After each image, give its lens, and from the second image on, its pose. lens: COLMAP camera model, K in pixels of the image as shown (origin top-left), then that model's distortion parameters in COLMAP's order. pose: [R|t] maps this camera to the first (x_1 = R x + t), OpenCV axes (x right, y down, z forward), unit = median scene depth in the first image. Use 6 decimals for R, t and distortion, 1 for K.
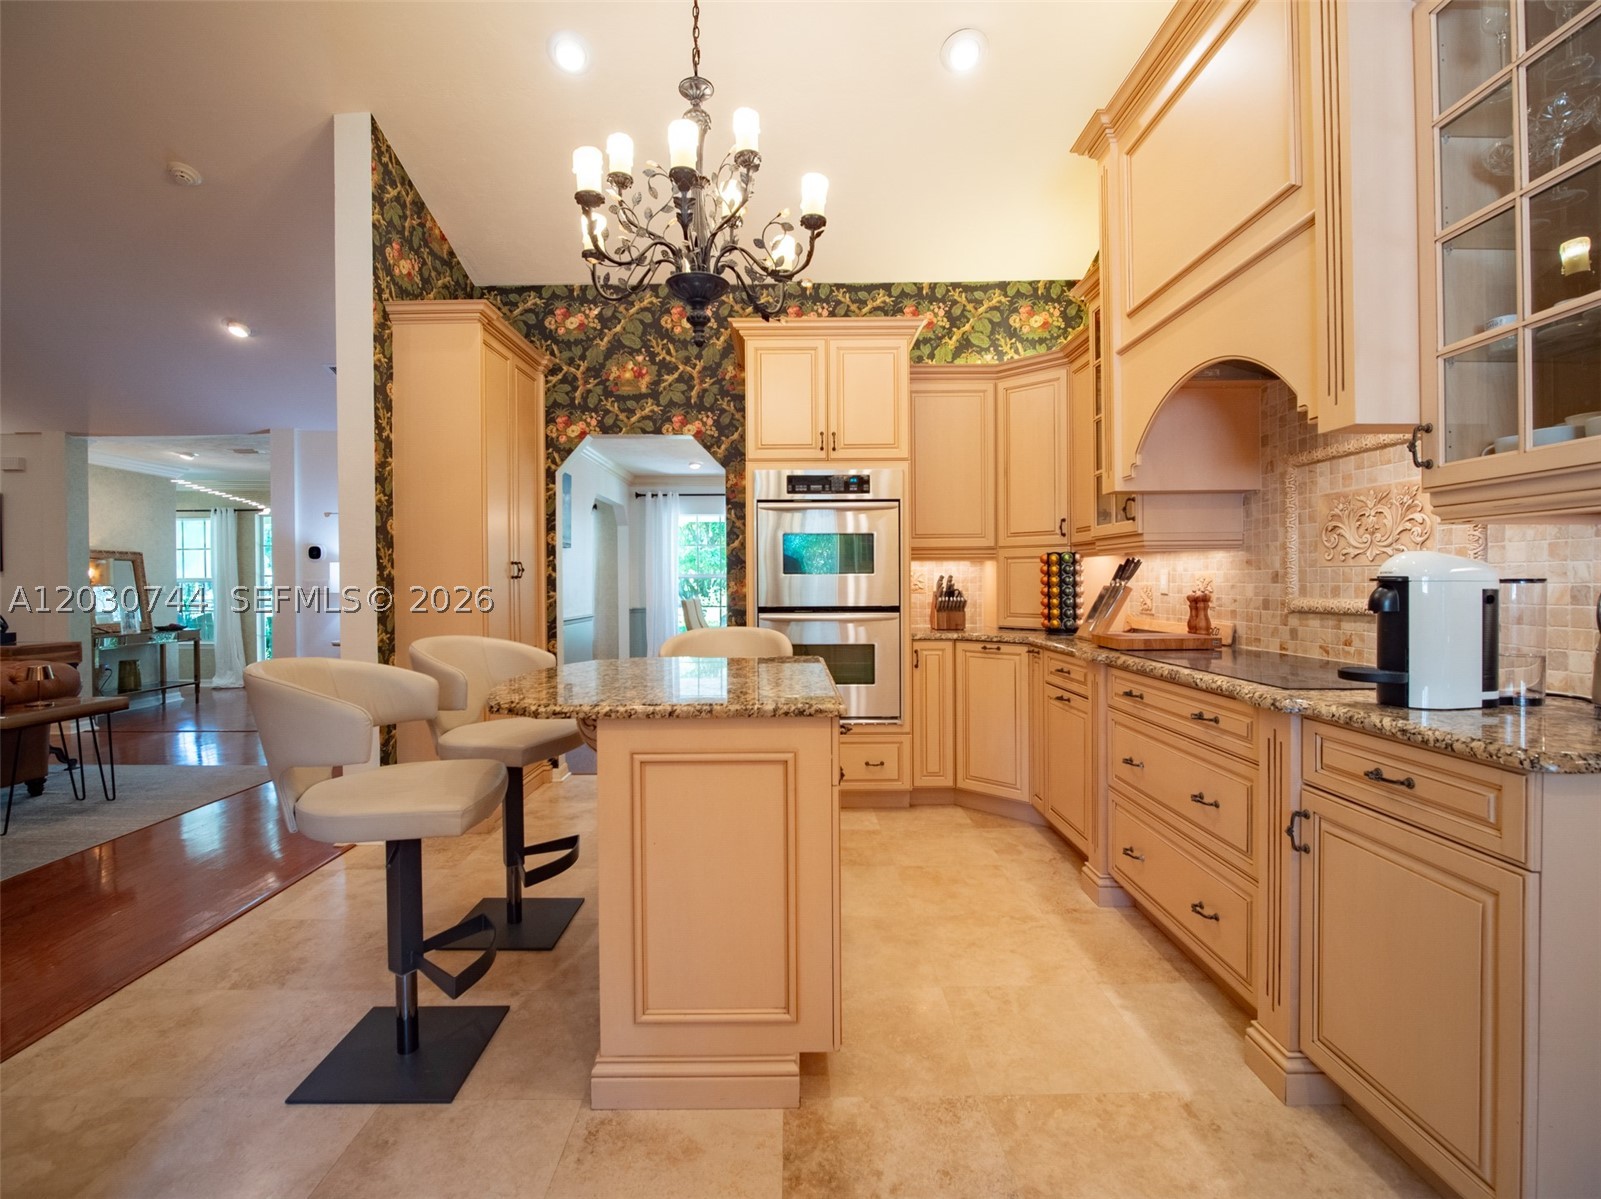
lens RADIAL K [[742.8, 0, 789.8], [0, 742.8, 587.1], [0, 0, 1]] dist [-0.015587, -0.001186]
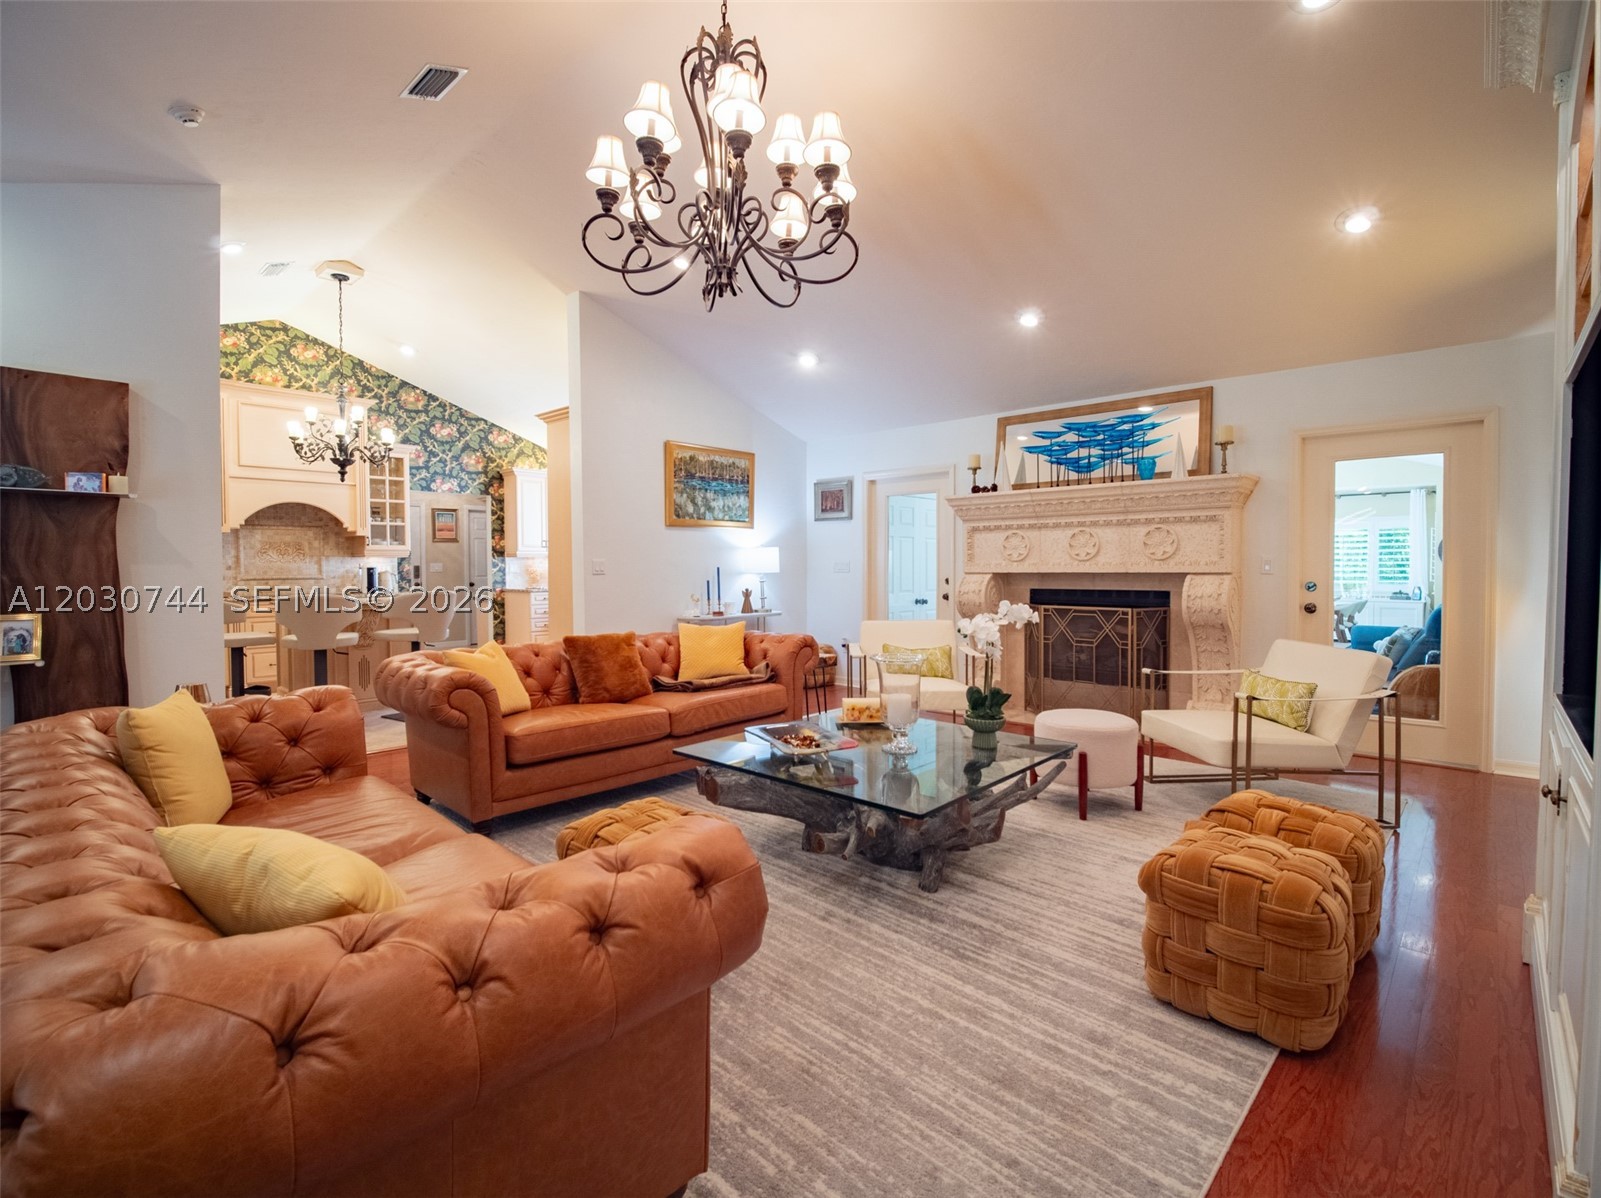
lens RADIAL K [[742.8, 0, 789.8], [0, 742.8, 586.6], [0, 0, 1]] dist [-0.015587, -0.001186]
pose [[-0.732543, -0.007747, 0.680677, -2.517586], [0.015471, 0.999487, 0.028025, 0.010589], [-0.680545, 0.031061, -0.732048, 1.482143]]
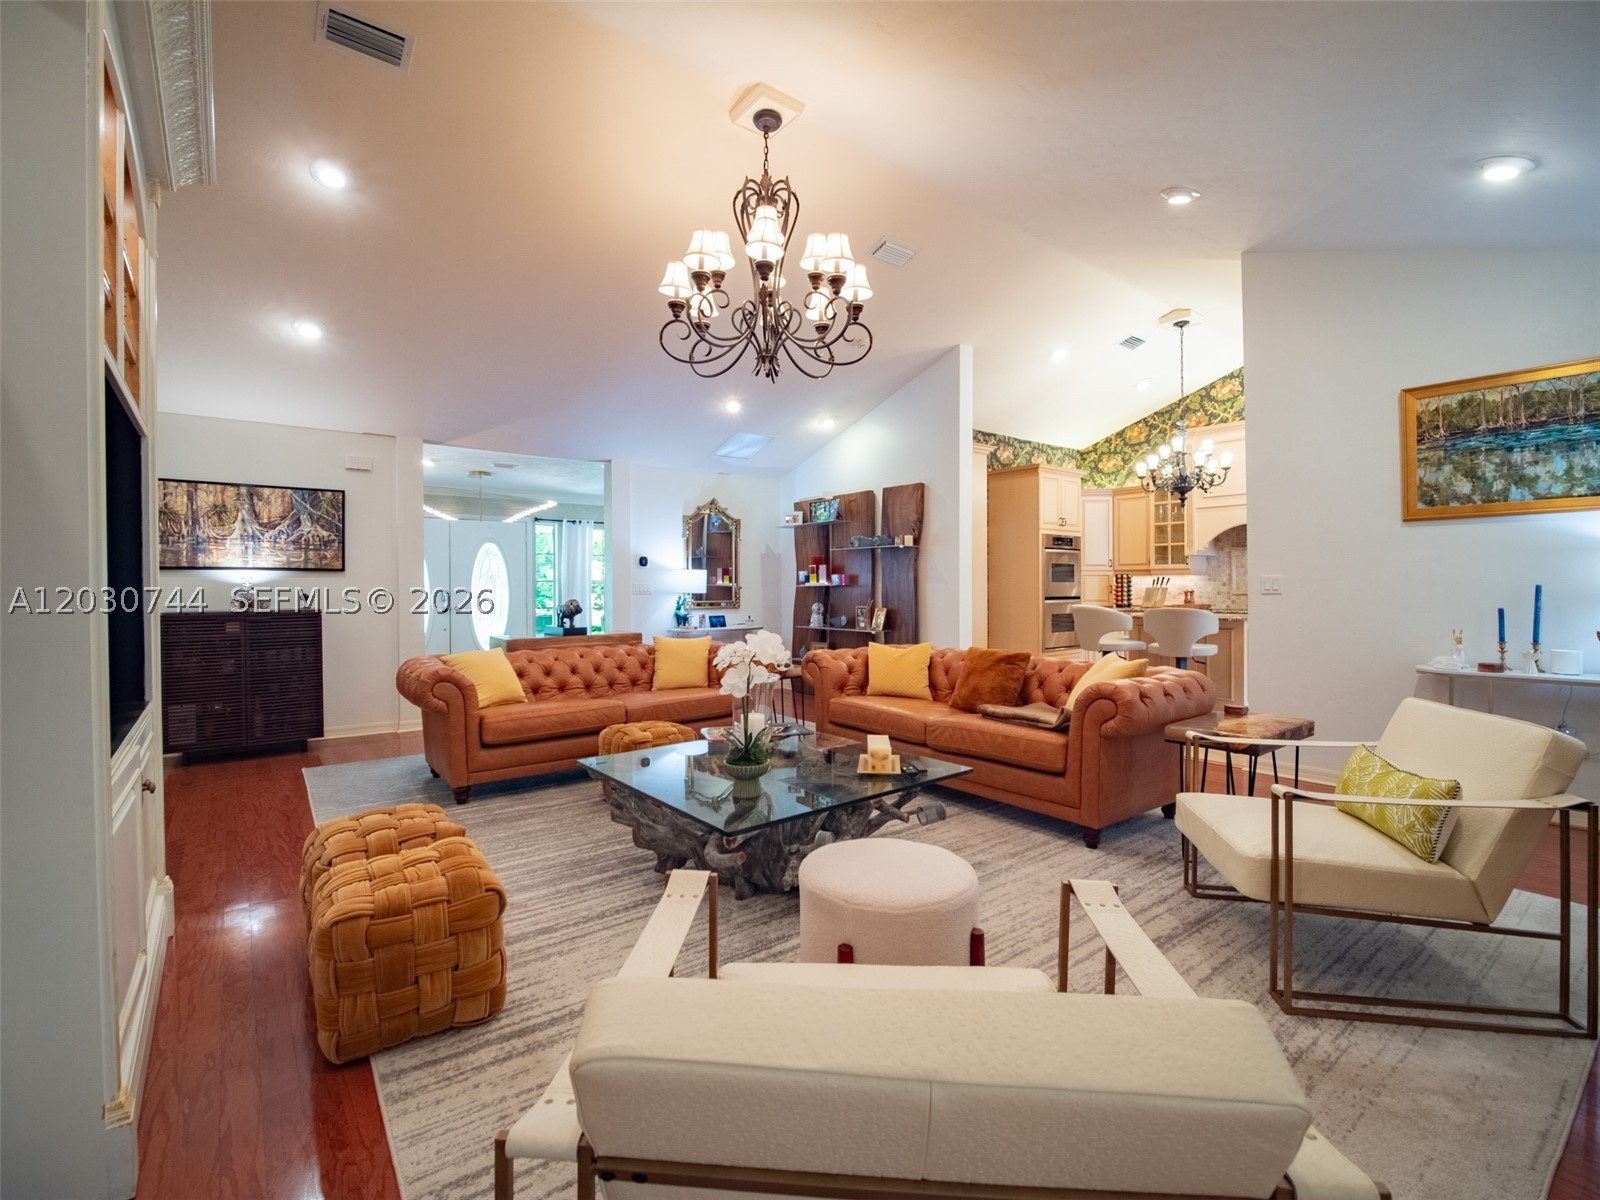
lens RADIAL K [[730.4, 0, 796.3], [0, 730.4, 587.5], [0, 0, 1]] dist [-0.018280, -0.000207]
pose [[0.783643, 0.003726, 0.621201, -2.528599], [0.003794, 0.999935, -0.010785, 0.024751], [-0.621200, 0.010808, 0.783577, -0.272402]]
